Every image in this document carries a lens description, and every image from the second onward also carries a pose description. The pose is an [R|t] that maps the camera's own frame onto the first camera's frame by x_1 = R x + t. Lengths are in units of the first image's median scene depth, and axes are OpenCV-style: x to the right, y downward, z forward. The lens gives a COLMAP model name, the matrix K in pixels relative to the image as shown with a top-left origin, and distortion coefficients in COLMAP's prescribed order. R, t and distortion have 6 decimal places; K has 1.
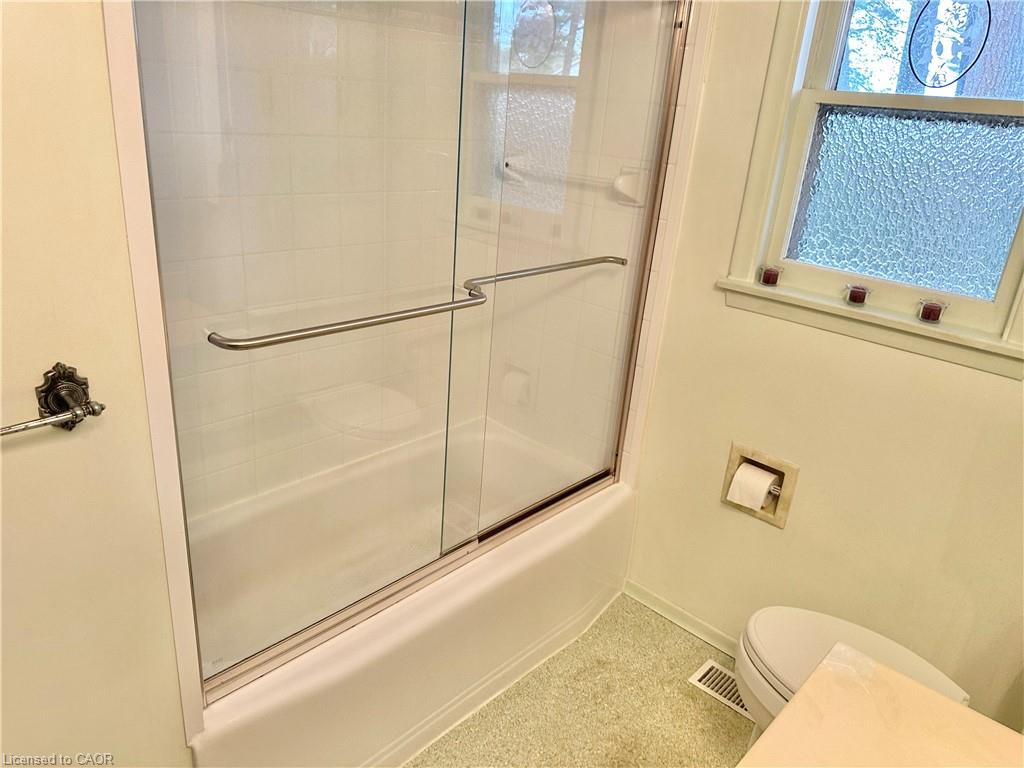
lens RADIAL K [[714.6, 0, 512.0], [0, 714.6, 384.0], [0, 0, 1]] dist [0.130532, -0.150289]
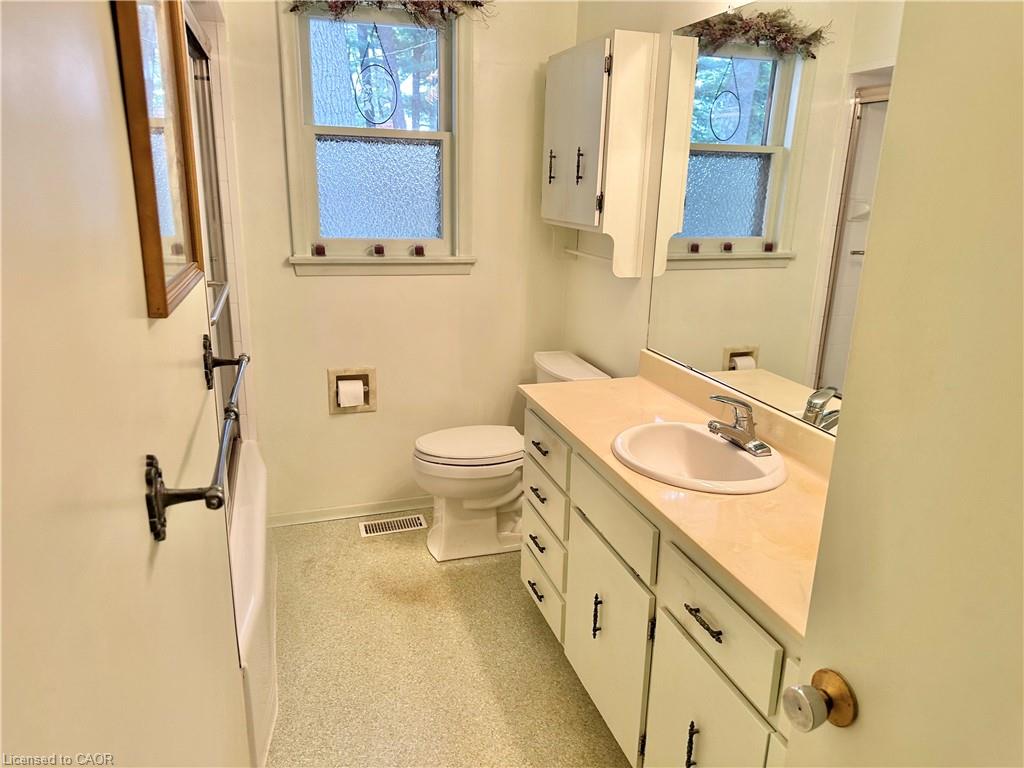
lens RADIAL K [[726.0, 0, 512.0], [0, 726.0, 384.0], [0, 0, 1]] dist [0.051520, -0.047246]
pose [[0.507096, -0.307192, 0.805287, -0.696534], [0.322495, 0.934084, 0.153246, 0.005007], [-0.799281, 0.181991, 0.572738, -0.104204]]
